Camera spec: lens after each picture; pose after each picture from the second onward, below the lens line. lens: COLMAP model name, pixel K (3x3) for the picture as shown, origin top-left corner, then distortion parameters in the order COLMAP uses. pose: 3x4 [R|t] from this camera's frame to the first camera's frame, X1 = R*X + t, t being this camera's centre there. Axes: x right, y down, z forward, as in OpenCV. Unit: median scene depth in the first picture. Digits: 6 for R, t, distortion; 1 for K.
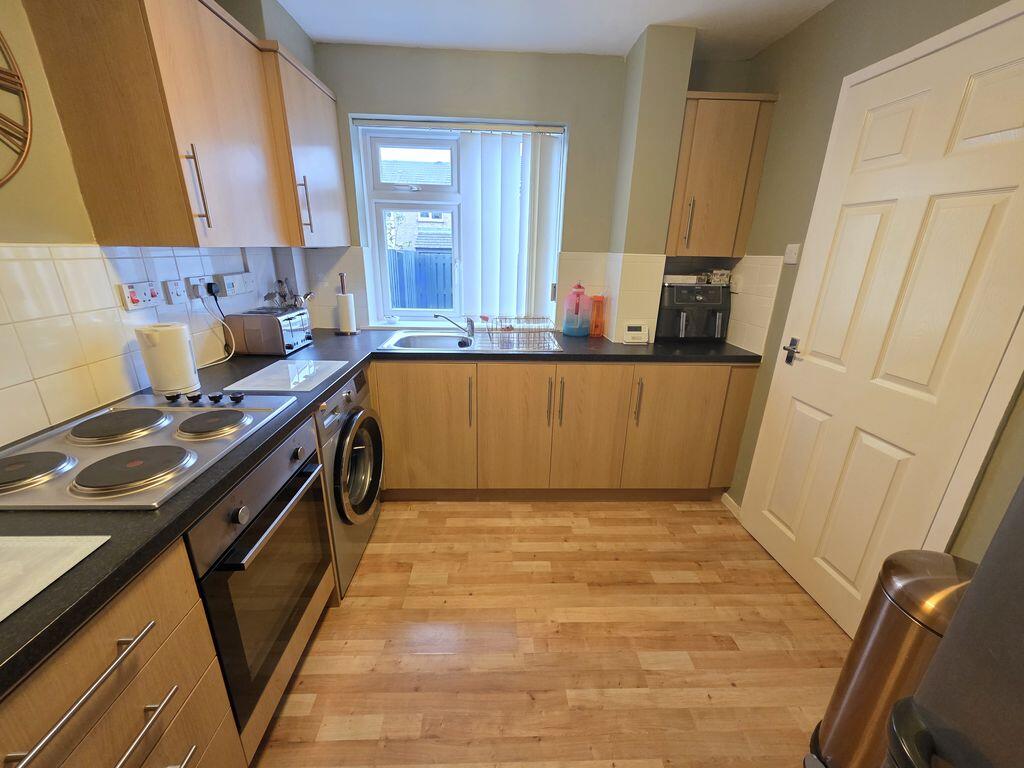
lens RADIAL K [[408.8, 0, 507.0], [0, 408.8, 386.0], [0, 0, 1]] dist [-0.001063, -0.000136]
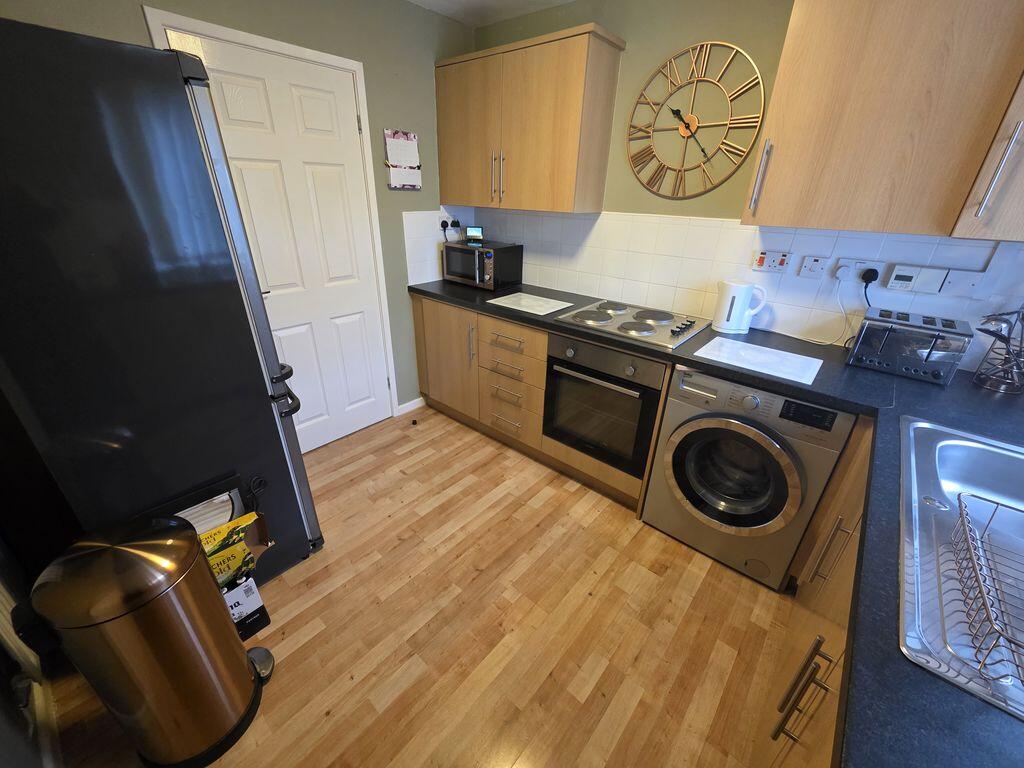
lens RADIAL K [[408.8, 0, 509.7], [0, 408.8, 388.6], [0, 0, 1]] dist [-0.001063, -0.000136]
pose [[-0.679276, 0.290498, -0.673940, 0.621185], [-0.268635, 0.756163, 0.596702, -0.431755], [0.682949, 0.586369, -0.435605, 1.136100]]
